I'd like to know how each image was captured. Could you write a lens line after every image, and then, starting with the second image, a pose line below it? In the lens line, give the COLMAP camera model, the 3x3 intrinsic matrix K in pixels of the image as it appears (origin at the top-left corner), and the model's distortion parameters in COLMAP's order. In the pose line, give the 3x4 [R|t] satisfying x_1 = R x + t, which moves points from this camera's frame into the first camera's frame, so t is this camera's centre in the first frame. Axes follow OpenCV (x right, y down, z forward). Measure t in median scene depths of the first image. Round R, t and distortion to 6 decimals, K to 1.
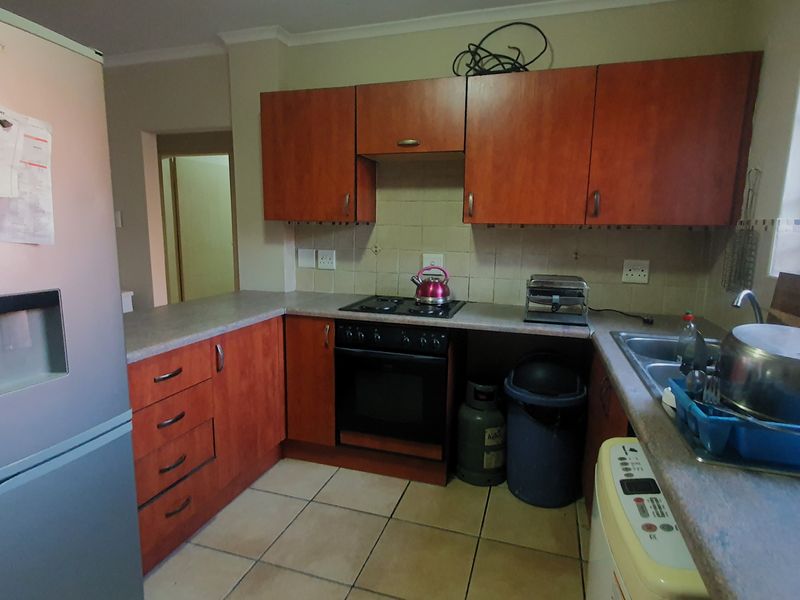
lens RADIAL K [[447.5, 0, 400.0], [0, 447.5, 300.0], [0, 0, 1]] dist [0.003654, 0.000231]
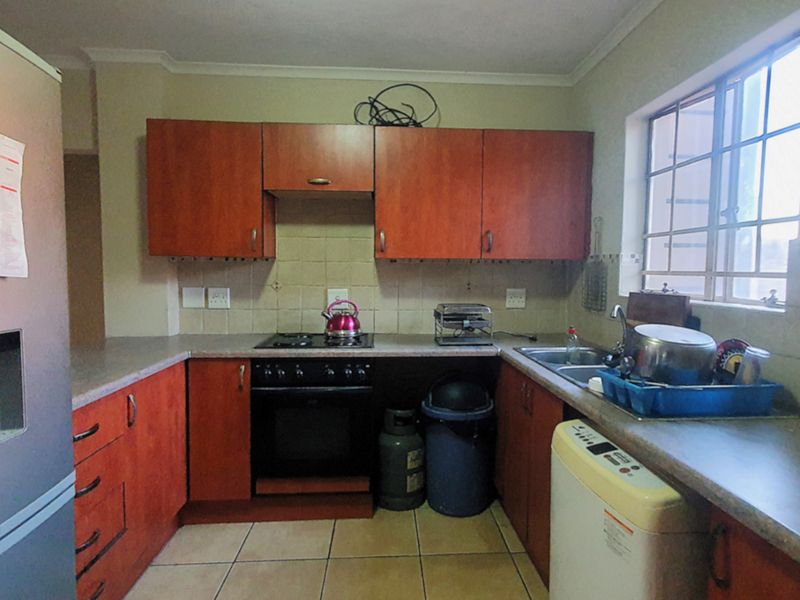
lens RADIAL K [[474.3, 0, 400.0], [0, 474.3, 300.0], [0, 0, 1]] dist [0.003091, -0.000084]
pose [[0.932324, -0.032418, 0.360169, -0.211028], [0.065336, 0.994684, -0.079598, 0.020344], [-0.355674, 0.097743, 0.929485, -0.057768]]
